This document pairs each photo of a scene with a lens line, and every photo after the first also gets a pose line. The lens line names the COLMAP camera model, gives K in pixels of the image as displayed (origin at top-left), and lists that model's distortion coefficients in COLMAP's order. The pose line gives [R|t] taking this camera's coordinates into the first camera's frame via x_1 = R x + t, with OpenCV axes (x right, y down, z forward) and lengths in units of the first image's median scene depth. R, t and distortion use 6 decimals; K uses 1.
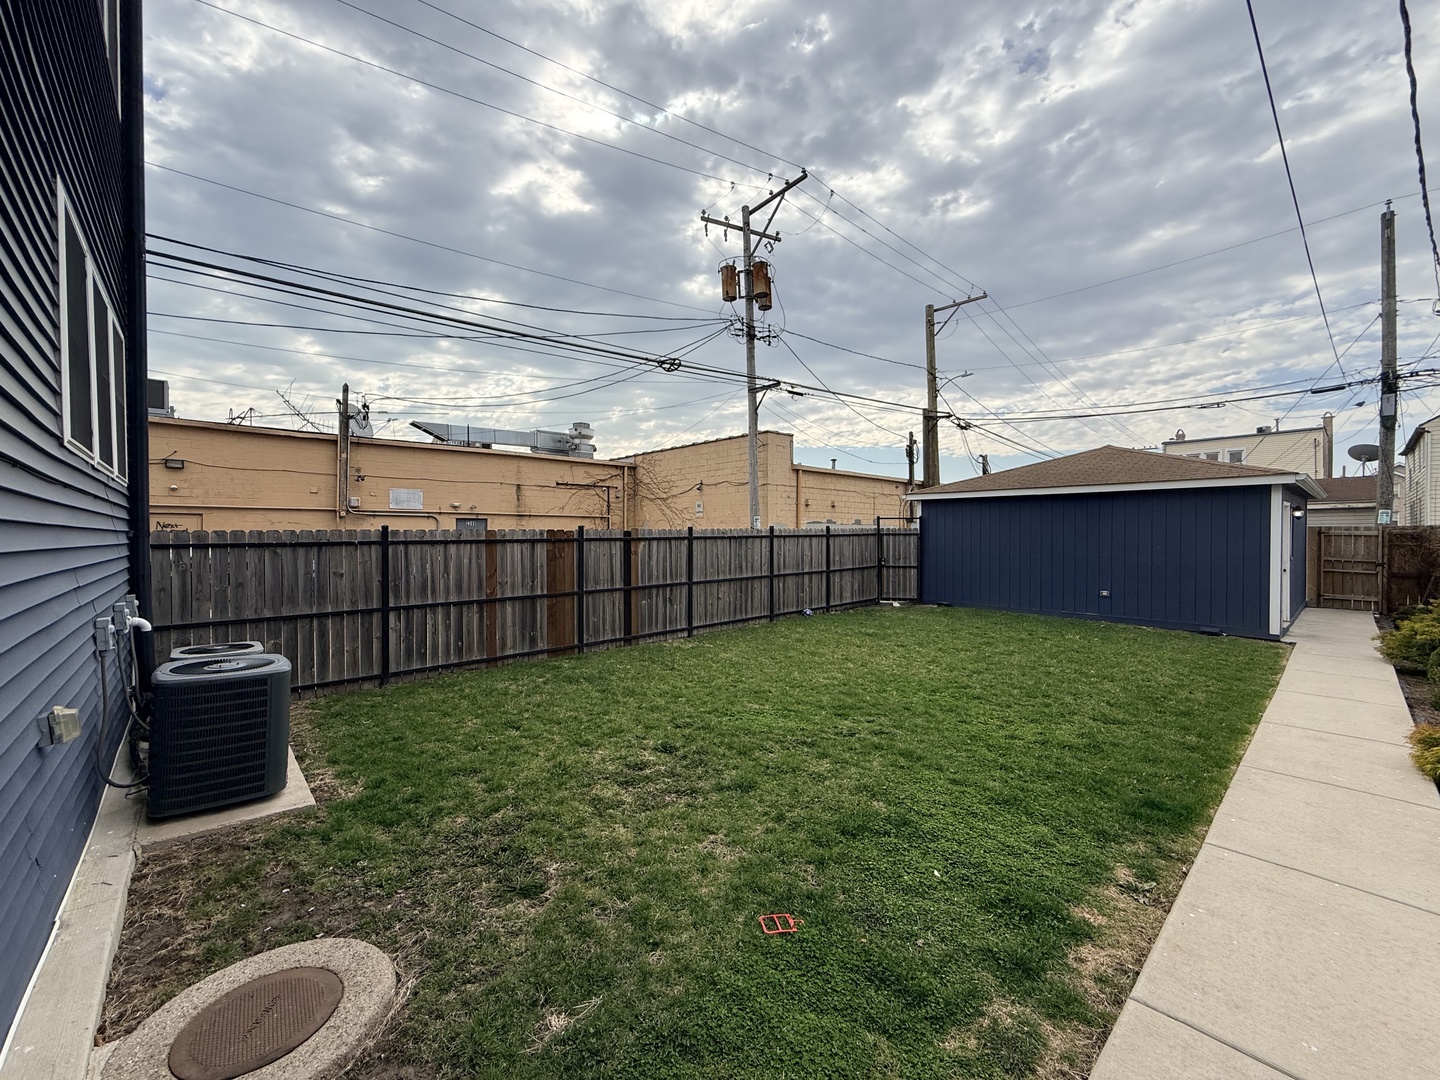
lens RADIAL K [[581.5, 0, 721.2], [0, 581.5, 542.2], [0, 0, 1]] dist [0.000110, 0.000024]
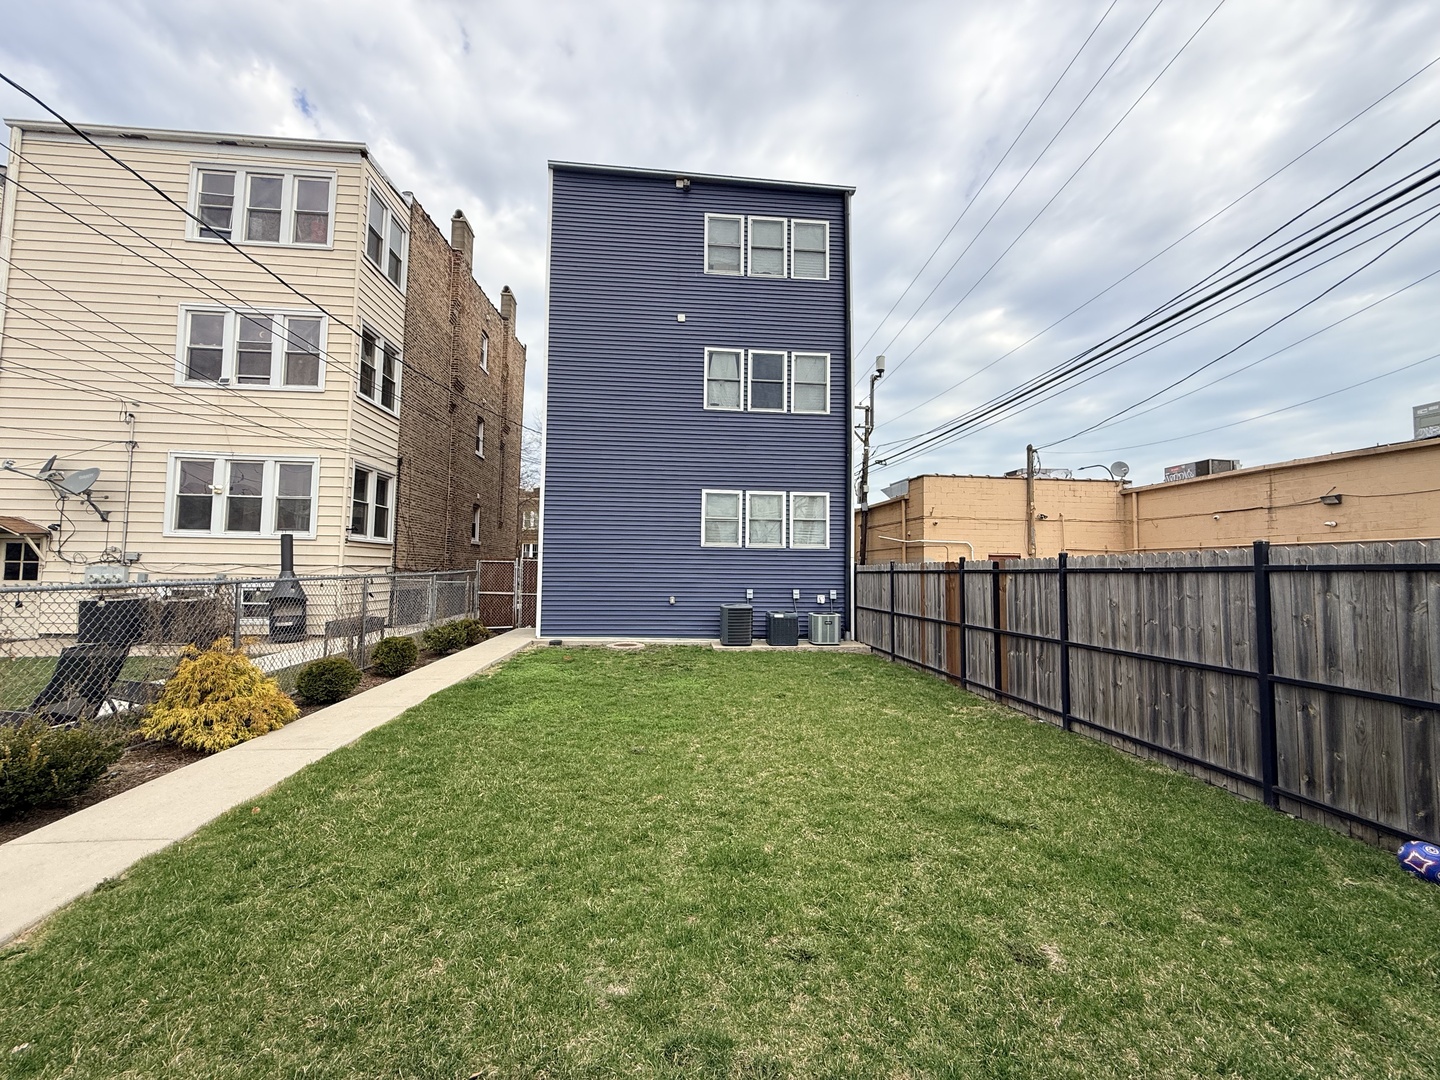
lens RADIAL K [[581.5, 0, 724.0], [0, 581.5, 536.1], [0, 0, 1]] dist [0.000110, 0.000024]
pose [[-0.604810, -0.048758, -0.794876, 0.696194], [-0.019390, 0.998730, -0.046509, -0.009300], [0.796134, -0.012716, -0.604987, 1.123297]]
